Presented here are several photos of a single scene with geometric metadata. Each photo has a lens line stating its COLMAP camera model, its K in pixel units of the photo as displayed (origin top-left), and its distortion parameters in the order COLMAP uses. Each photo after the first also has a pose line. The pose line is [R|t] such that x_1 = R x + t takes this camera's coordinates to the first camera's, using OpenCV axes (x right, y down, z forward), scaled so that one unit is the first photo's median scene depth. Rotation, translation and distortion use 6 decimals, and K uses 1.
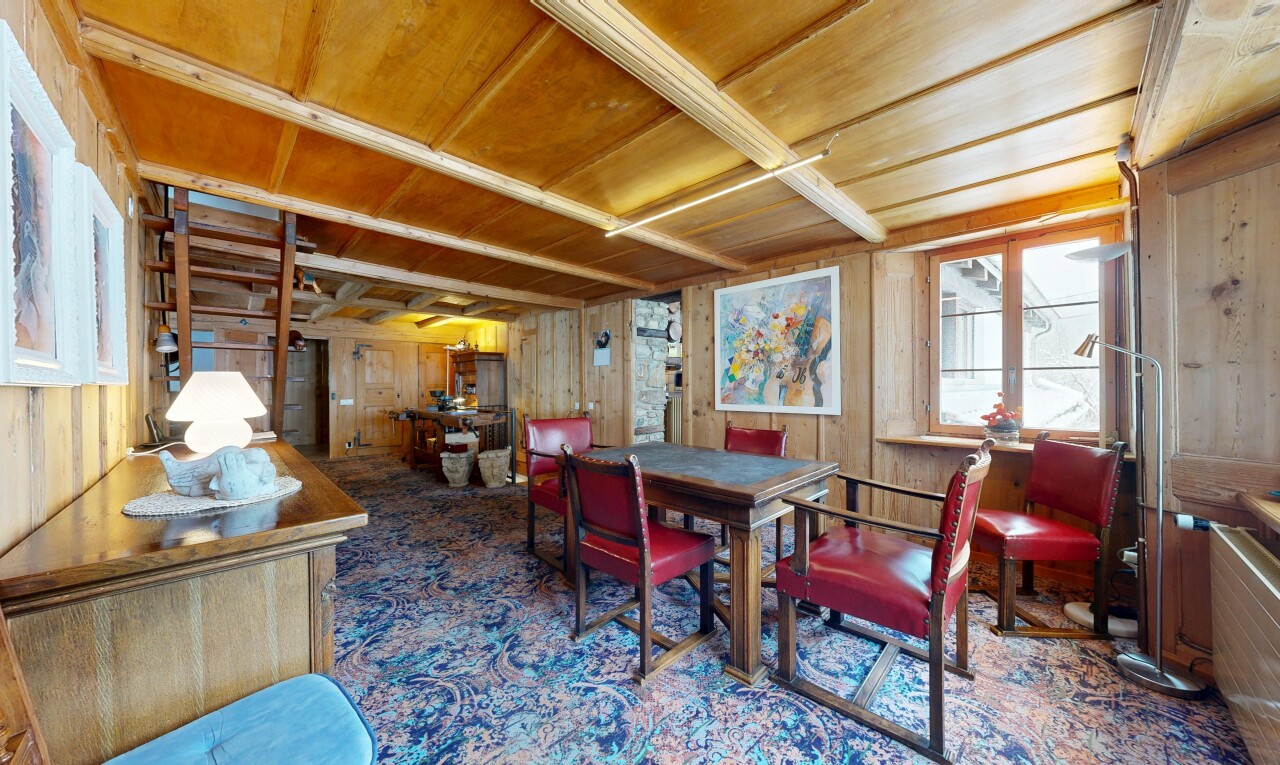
lens RADIAL K [[430.1, 0, 641.5], [0, 430.1, 382.7], [0, 0, 1]] dist [0.001202, 0.000142]
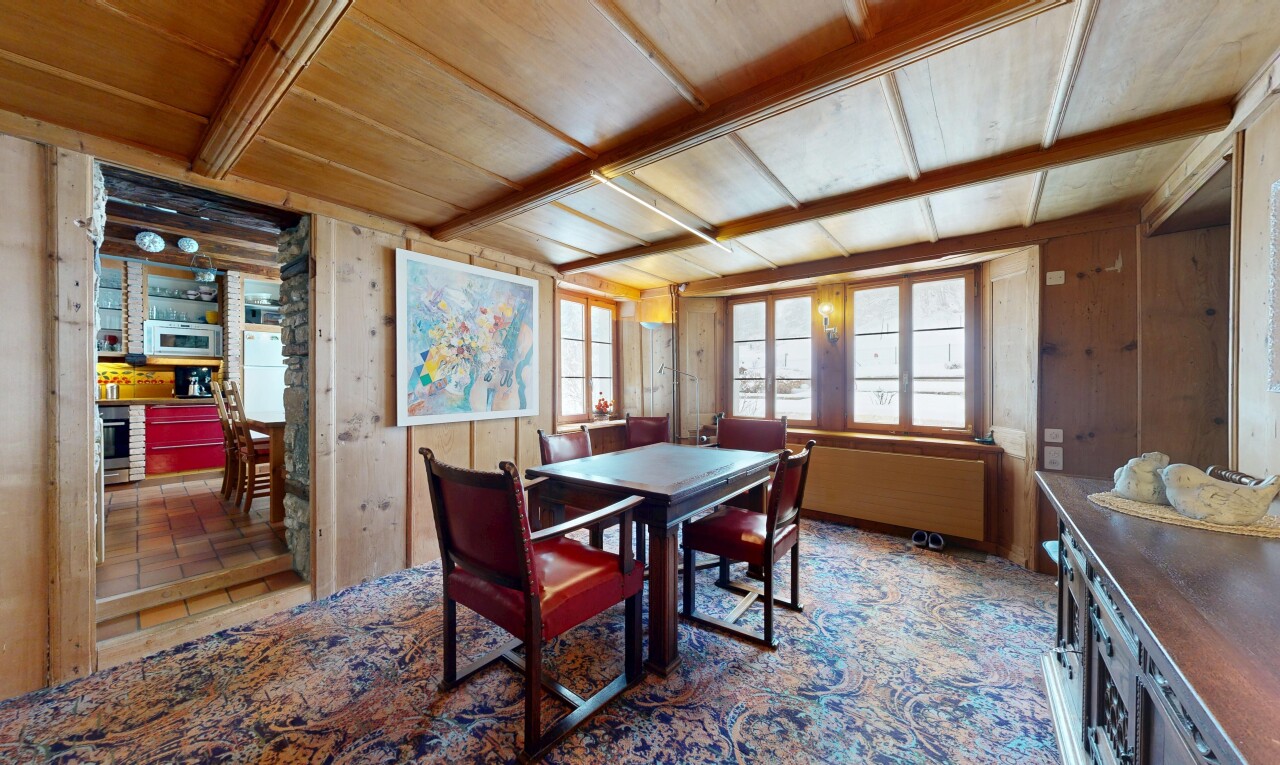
lens RADIAL K [[430.1, 0, 636.6], [0, 430.1, 384.2], [0, 0, 1]] dist [0.001202, 0.000142]
pose [[-0.124145, 0.001526, 0.992263, -0.665514], [-0.003486, 0.999992, -0.001974, -0.003423], [-0.992258, -0.003705, -0.124139, 0.872874]]
